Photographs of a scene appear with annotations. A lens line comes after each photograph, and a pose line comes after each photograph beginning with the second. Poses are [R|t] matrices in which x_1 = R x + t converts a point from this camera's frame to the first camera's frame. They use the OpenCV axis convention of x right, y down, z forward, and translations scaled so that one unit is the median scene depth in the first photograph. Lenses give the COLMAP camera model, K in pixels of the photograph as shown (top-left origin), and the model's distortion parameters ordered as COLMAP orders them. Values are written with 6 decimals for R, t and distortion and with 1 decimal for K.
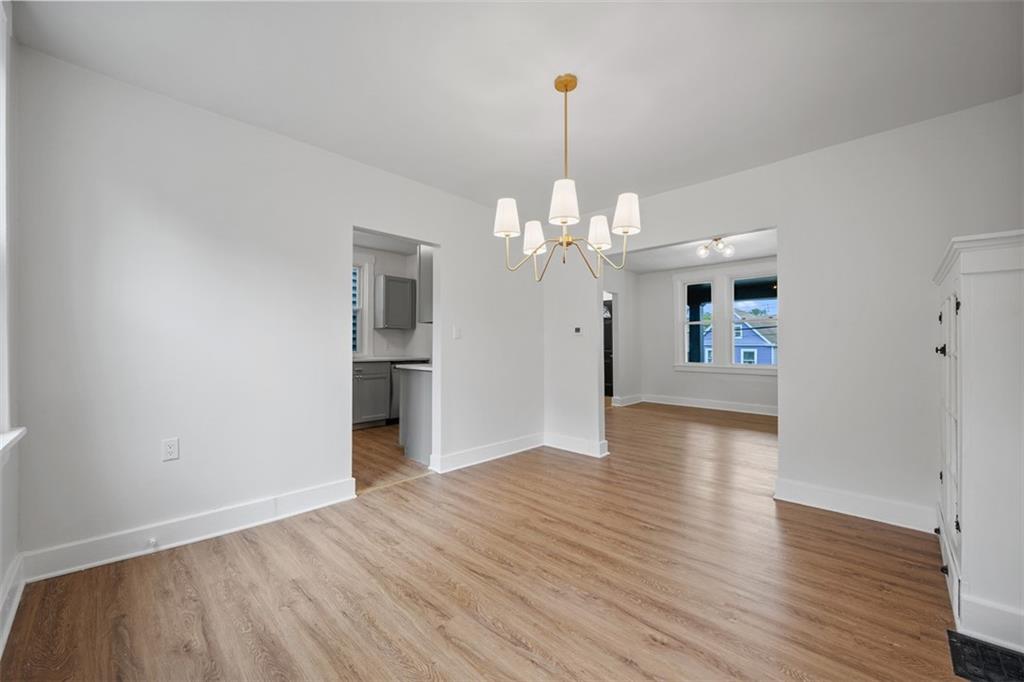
lens RADIAL K [[404.2, 0, 508.7], [0, 404.2, 340.9], [0, 0, 1]] dist [-0.000859, 0.000011]
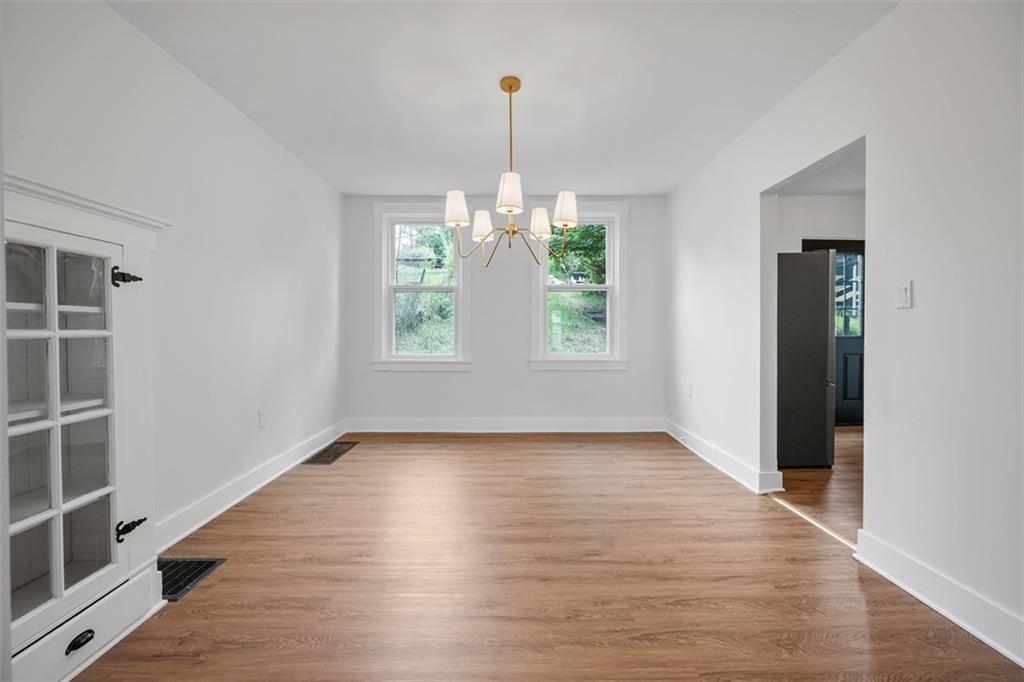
lens RADIAL K [[404.2, 0, 515.2], [0, 404.2, 336.8], [0, 0, 1]] dist [-0.000859, 0.000011]
pose [[-0.706705, 0.010120, -0.707436, 0.788529], [0.011285, 0.999932, 0.003030, 0.032458], [0.707418, -0.005842, -0.706771, 1.540978]]
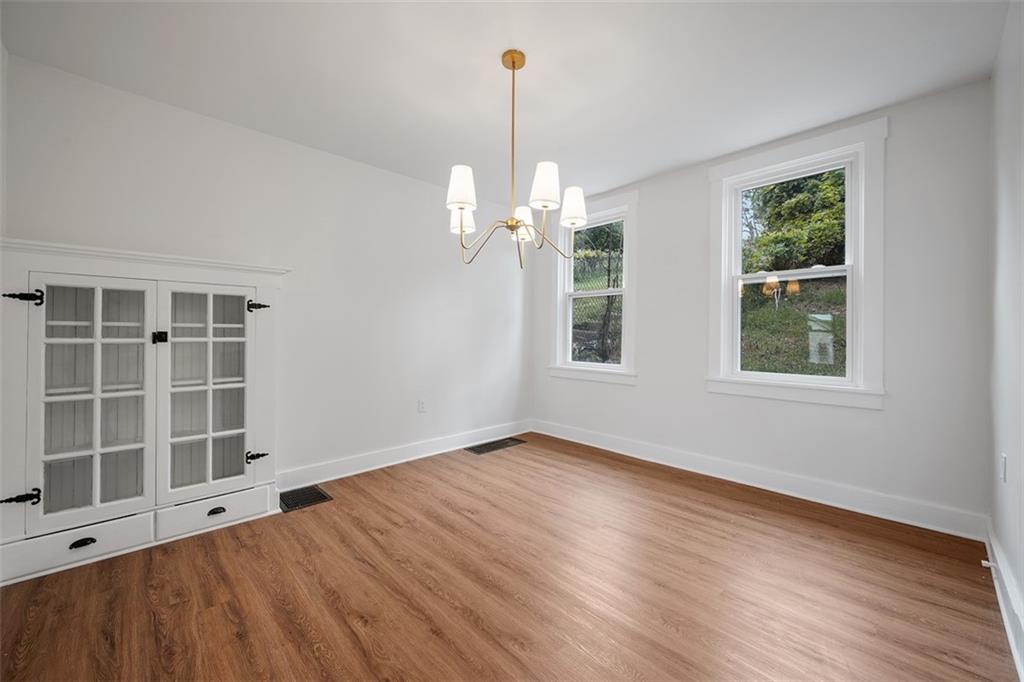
lens RADIAL K [[404.2, 0, 507.8], [0, 404.2, 334.4], [0, 0, 1]] dist [-0.000859, 0.000011]
pose [[-0.999289, -0.005482, 0.037300, 0.101488], [-0.006144, 0.999825, -0.017657, 0.023848], [-0.037196, -0.017873, -0.999148, 1.690242]]
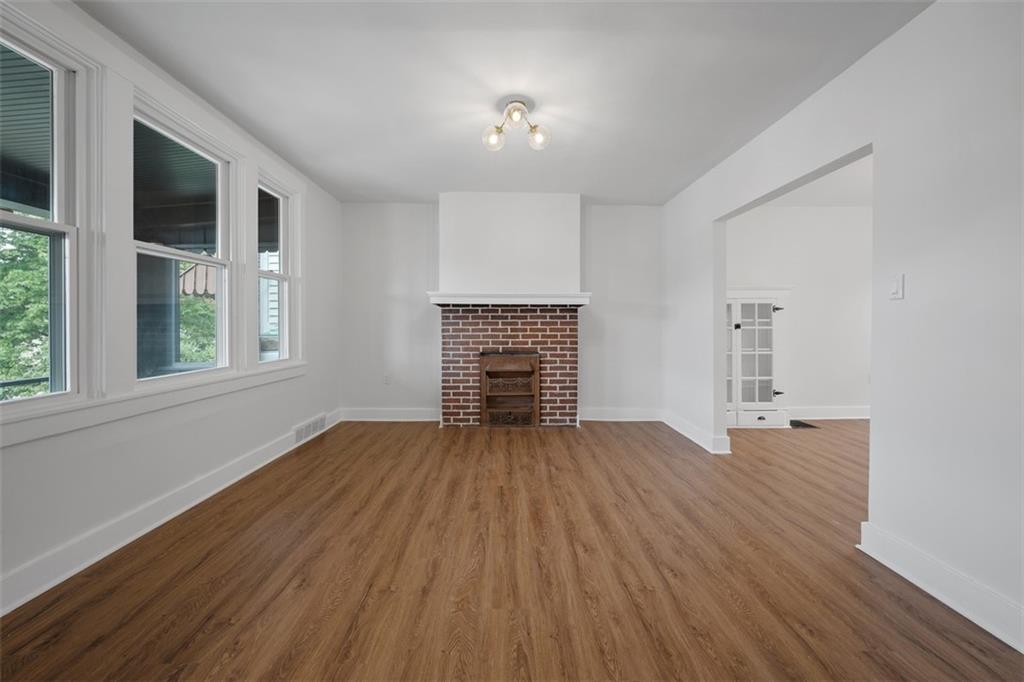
lens RADIAL K [[404.2, 0, 517.3], [0, 404.2, 322.7], [0, 0, 1]] dist [-0.000859, 0.000011]
pose [[-0.703665, 0.000535, 0.710531, 0.306245], [-0.007986, 0.999931, -0.008662, 0.025862], [-0.710487, -0.011770, -0.703612, 2.804230]]
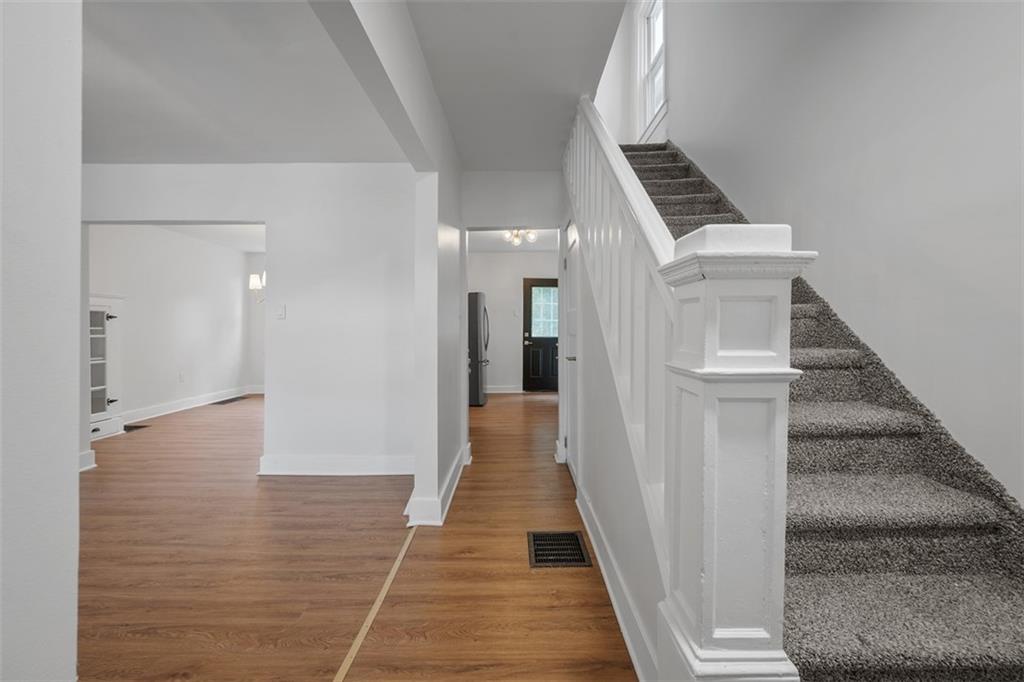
lens RADIAL K [[404.2, 0, 515.7], [0, 404.2, 334.9], [0, 0, 1]] dist [-0.000859, 0.000011]
pose [[-0.724146, 0.007059, -0.689611, 0.707569], [0.003363, 0.999972, 0.006705, 0.012389], [0.689639, 0.002536, -0.724149, 3.260644]]
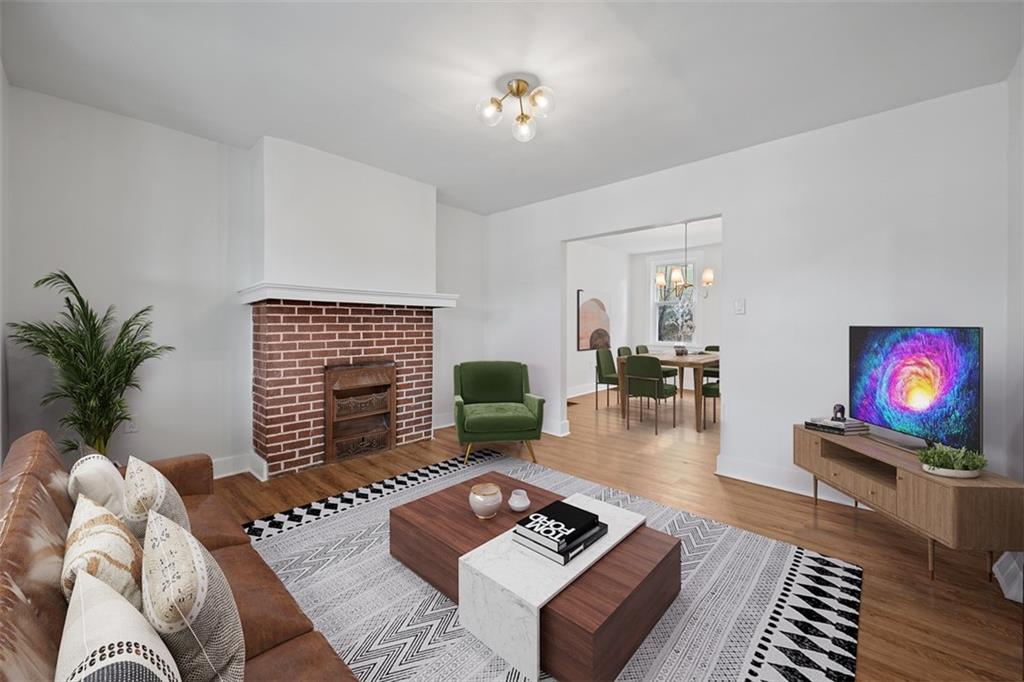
lens RADIAL K [[404.2, 0, 512.0], [0, 404.2, 324.3], [0, 0, 1]] dist [-0.000859, 0.000011]
pose [[-0.999883, -0.004860, -0.014499, 1.079817], [-0.004738, 0.999954, -0.008383, 0.012951], [0.014540, -0.008313, -0.999860, 3.005771]]
